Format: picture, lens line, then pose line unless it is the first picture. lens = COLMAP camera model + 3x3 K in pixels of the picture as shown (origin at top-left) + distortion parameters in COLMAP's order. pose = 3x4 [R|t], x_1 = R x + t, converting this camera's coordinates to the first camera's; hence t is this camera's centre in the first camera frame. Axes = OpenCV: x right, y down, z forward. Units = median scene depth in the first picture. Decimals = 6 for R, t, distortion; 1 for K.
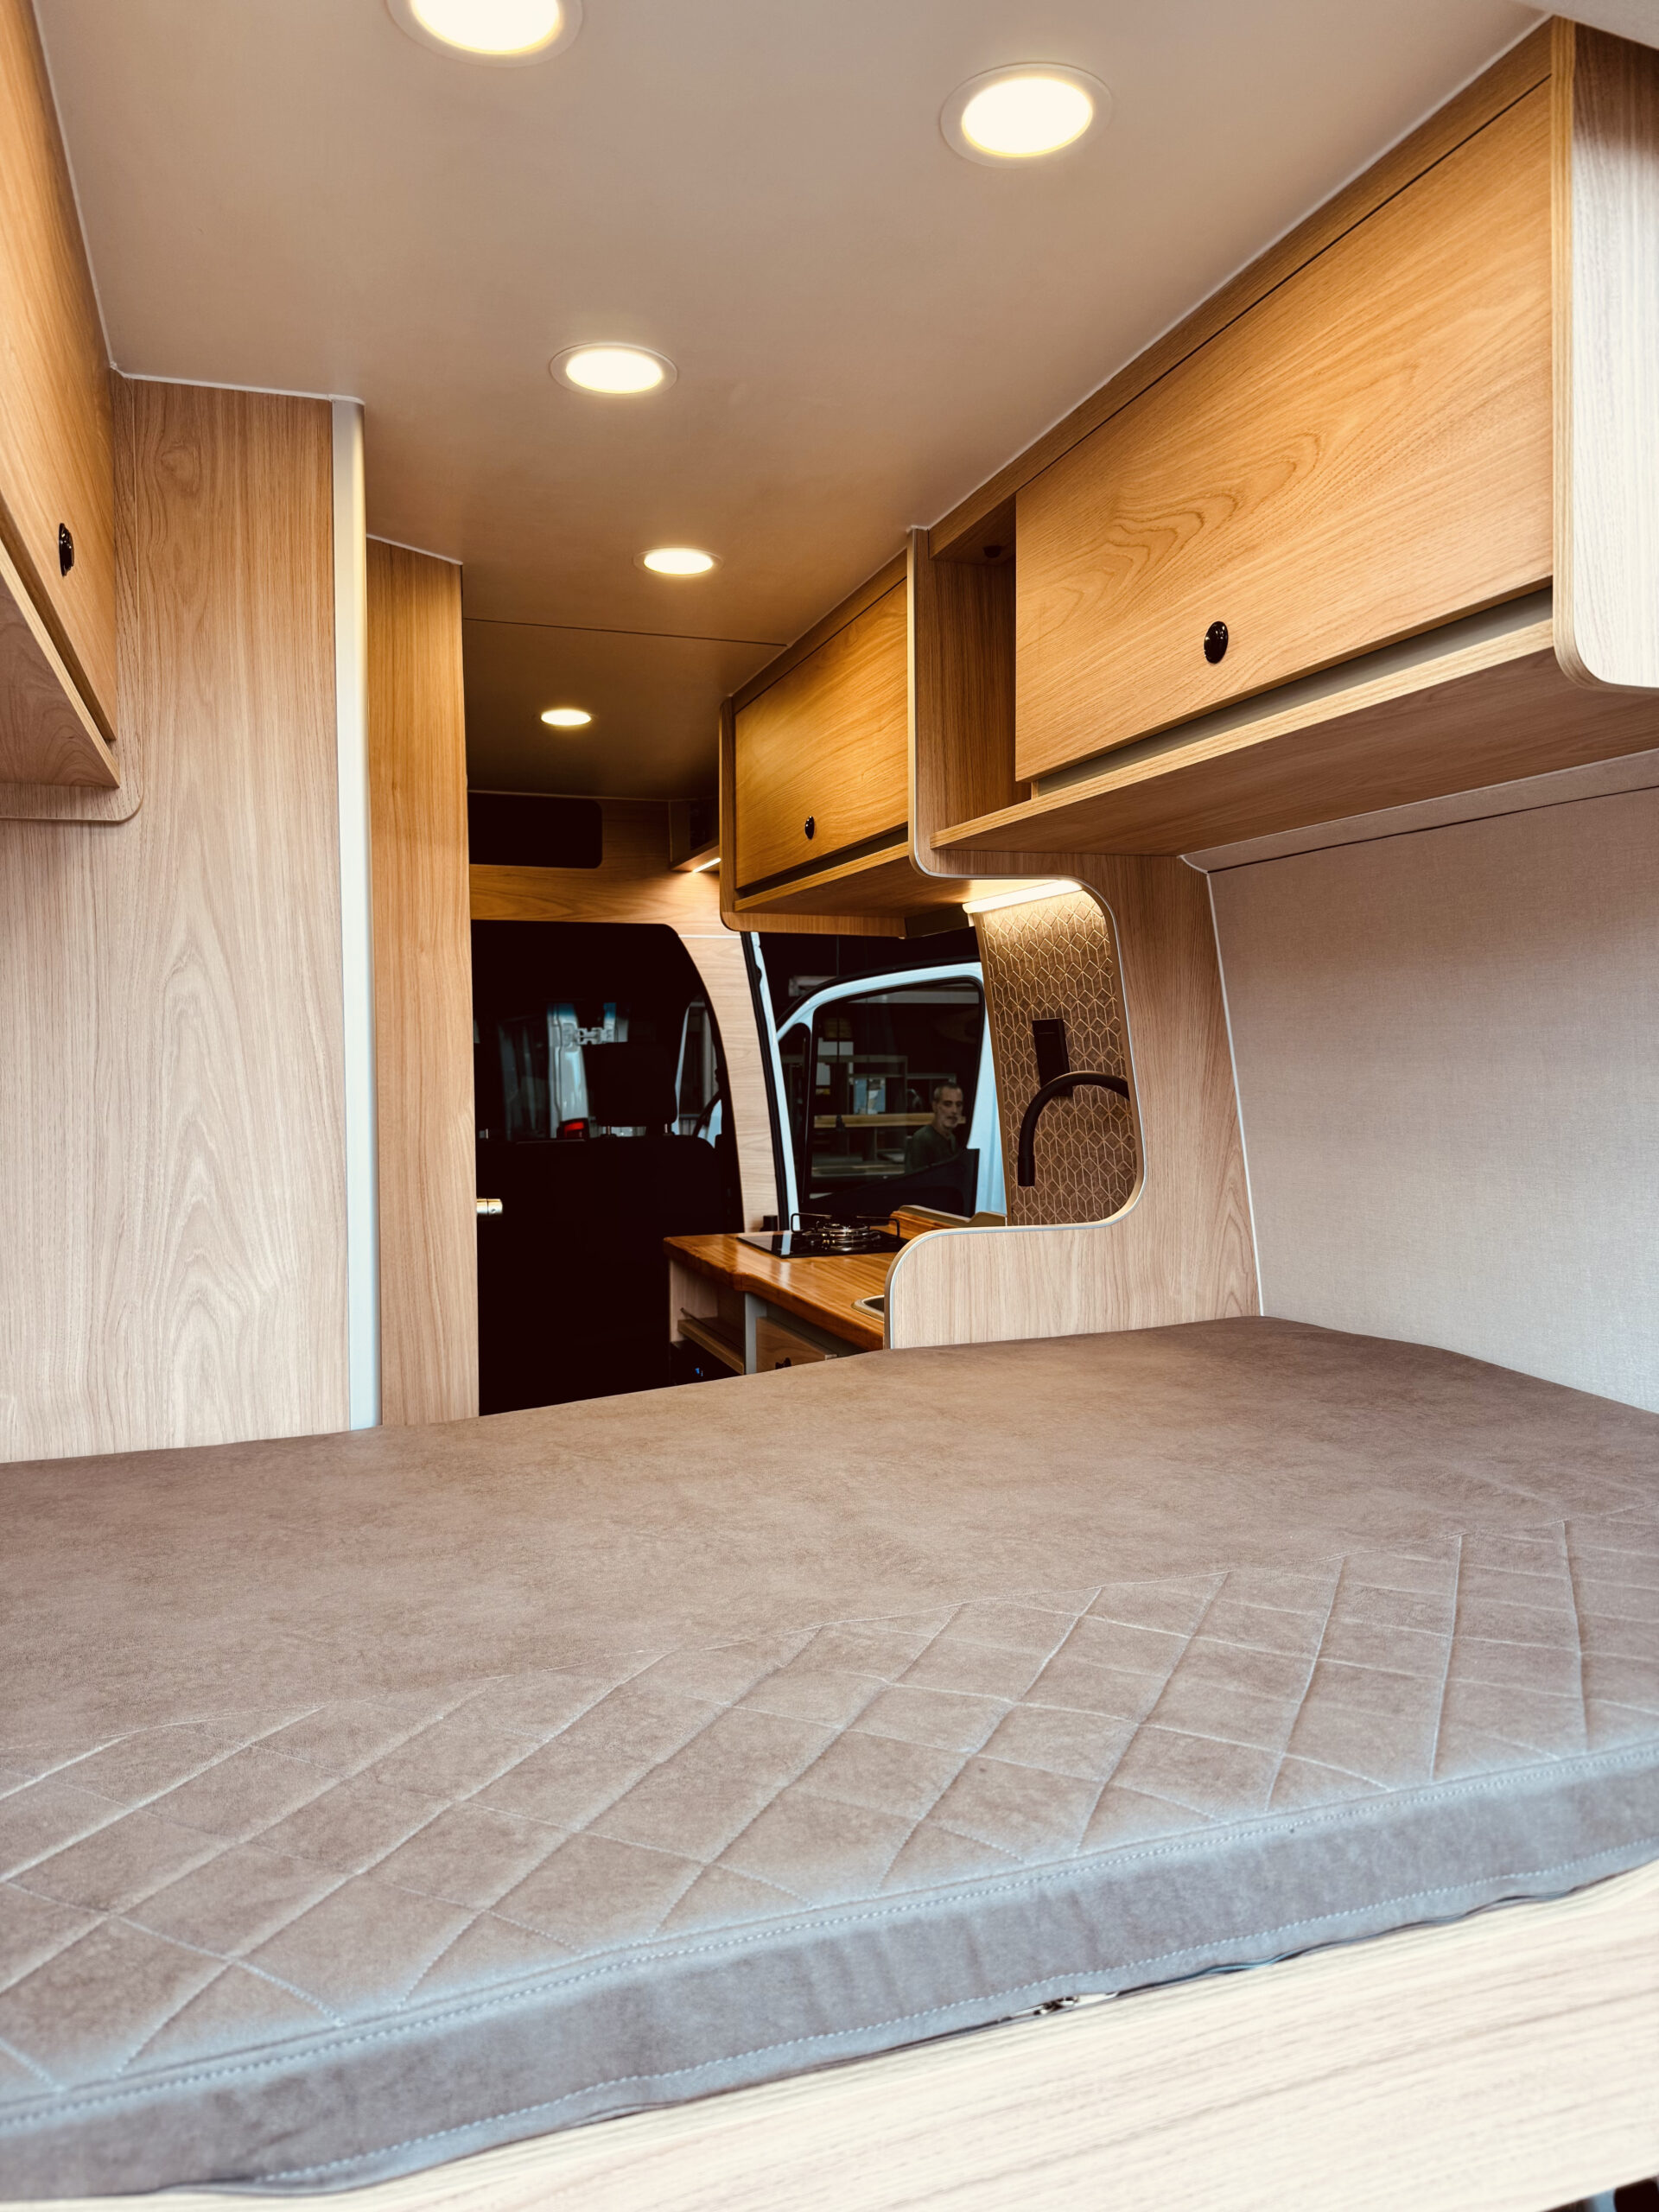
lens RADIAL K [[1565.0, 0, 822.4], [0, 1565.0, 1114.3], [0, 0, 1]] dist [0.107053, -0.155000]
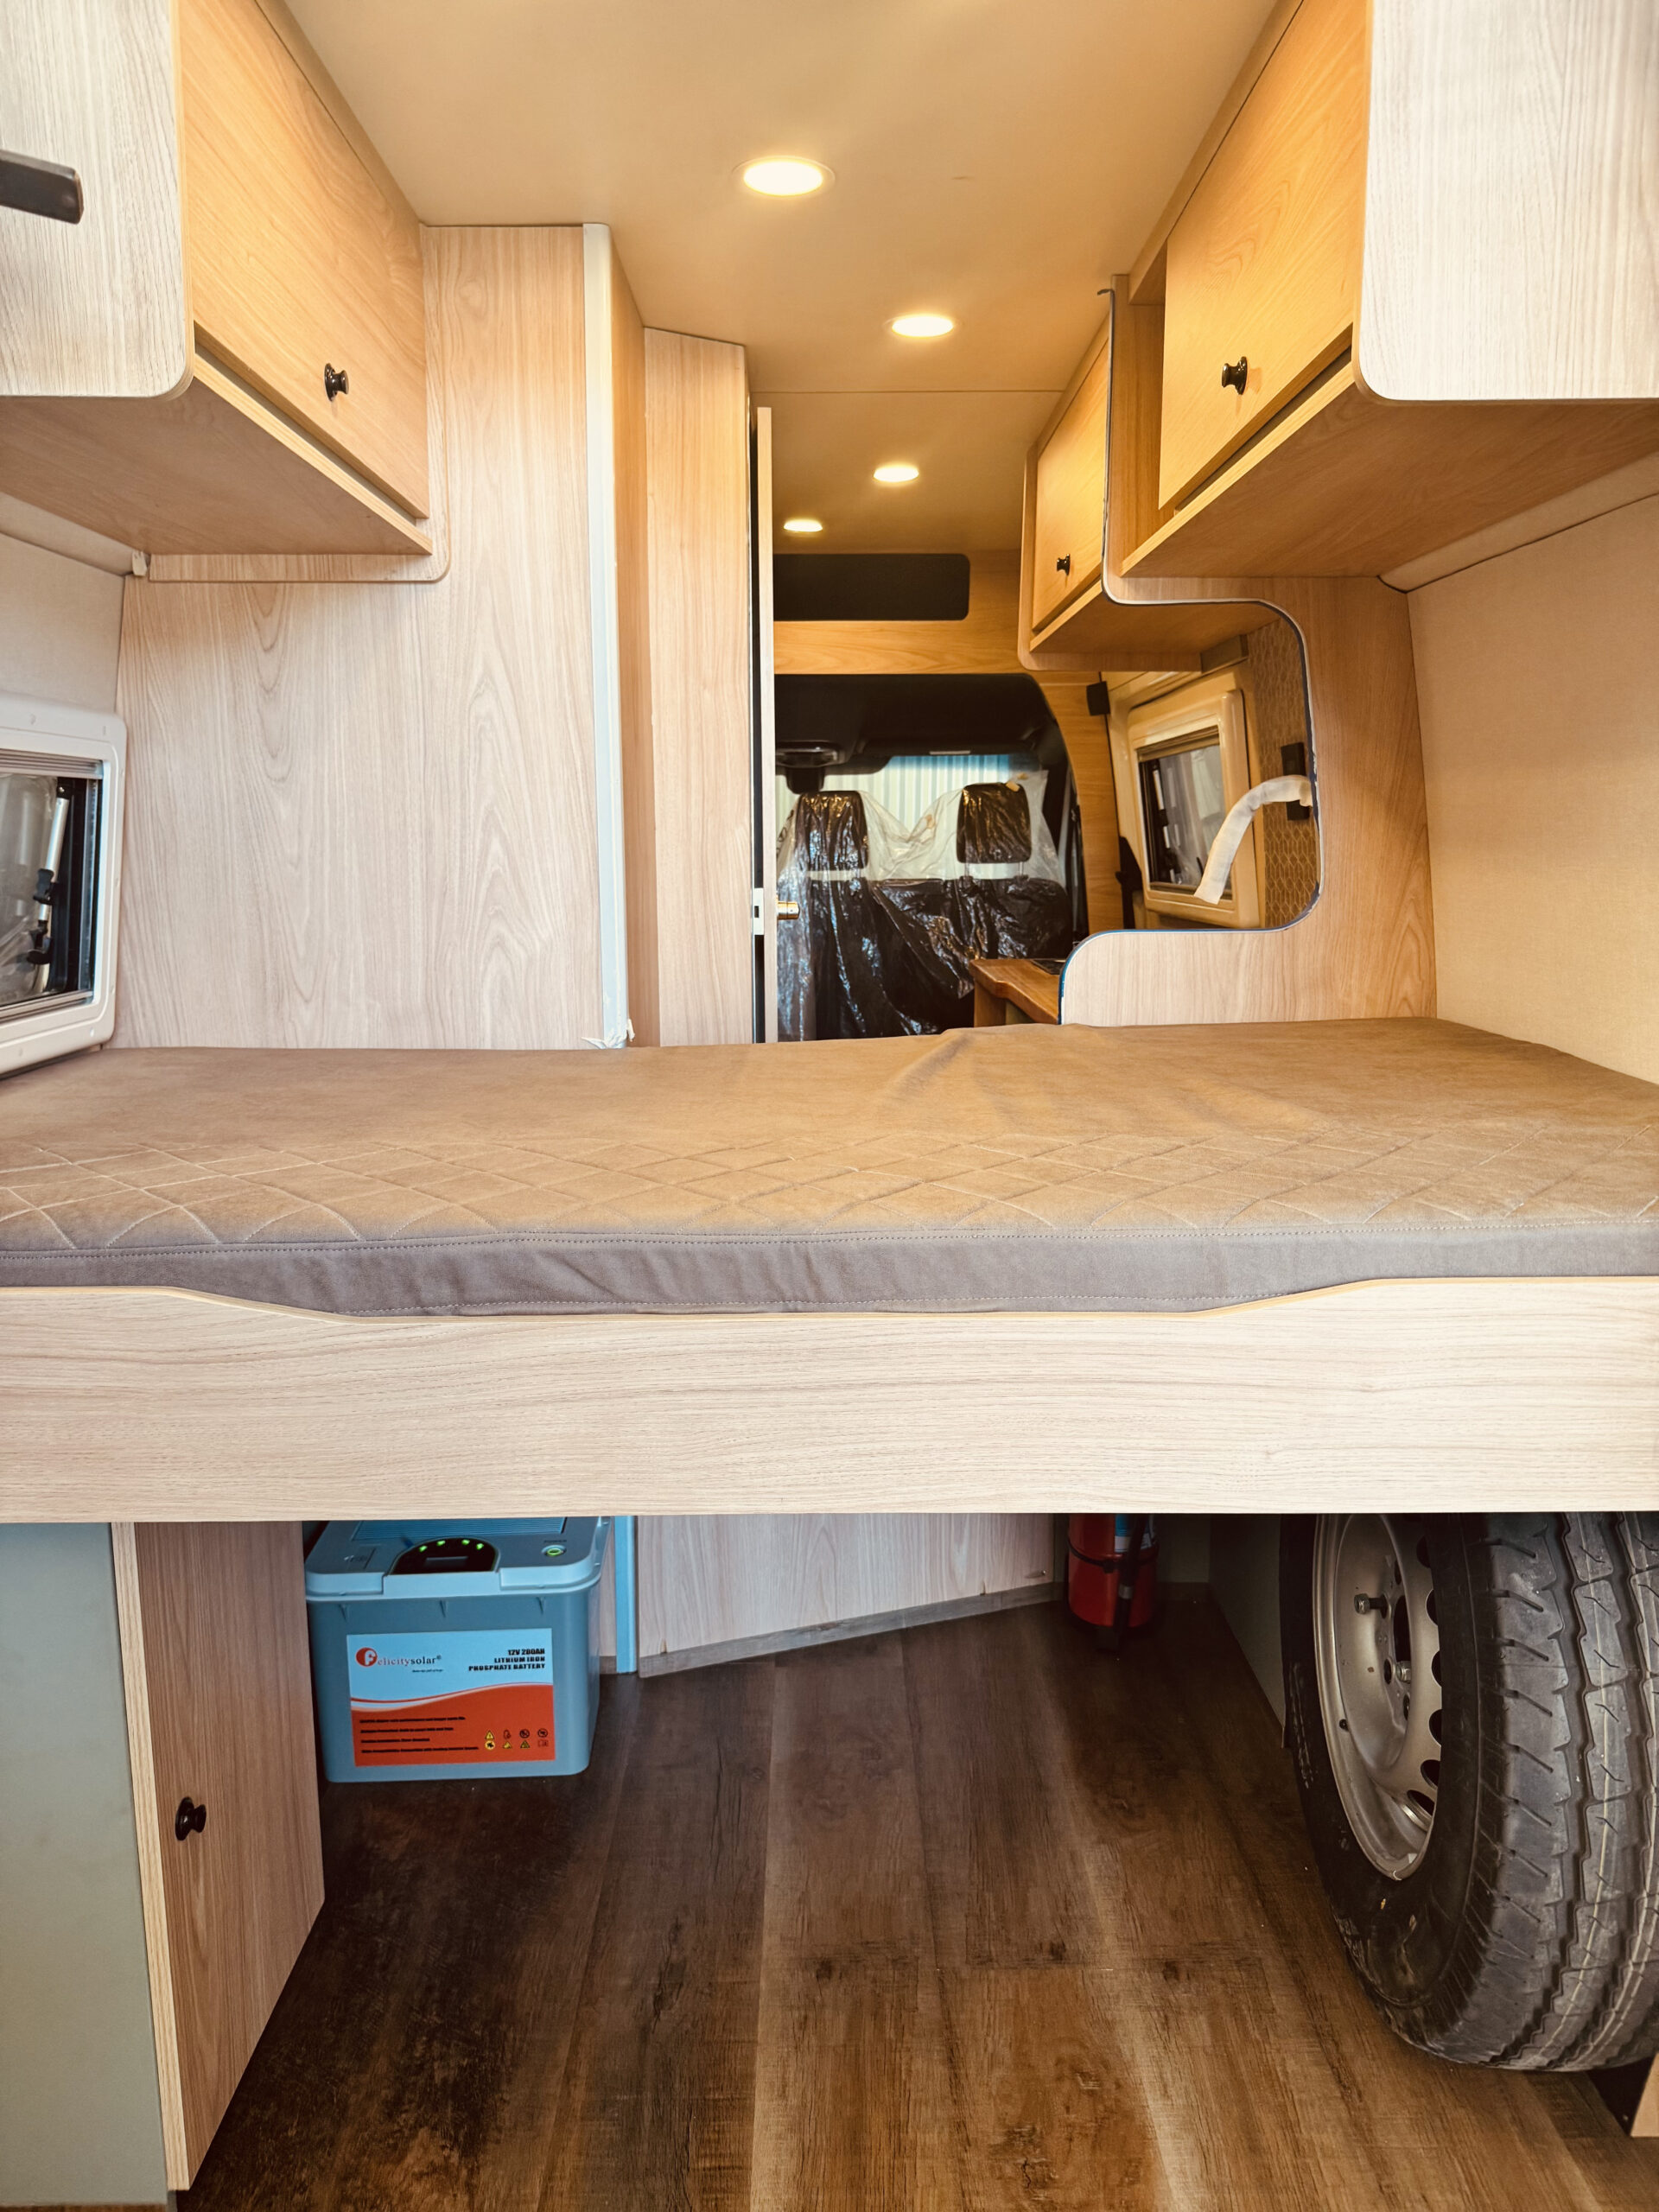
lens RADIAL K [[1672.7, 0, 883.2], [0, 1672.7, 1130.2], [0, 0, 1]] dist [0.208597, -0.346164]
pose [[0.943593, 0.061473, -0.325351, 0.413059], [-0.020836, 0.991691, 0.126947, 0.084320], [0.330451, -0.113007, 0.937033, -0.288608]]
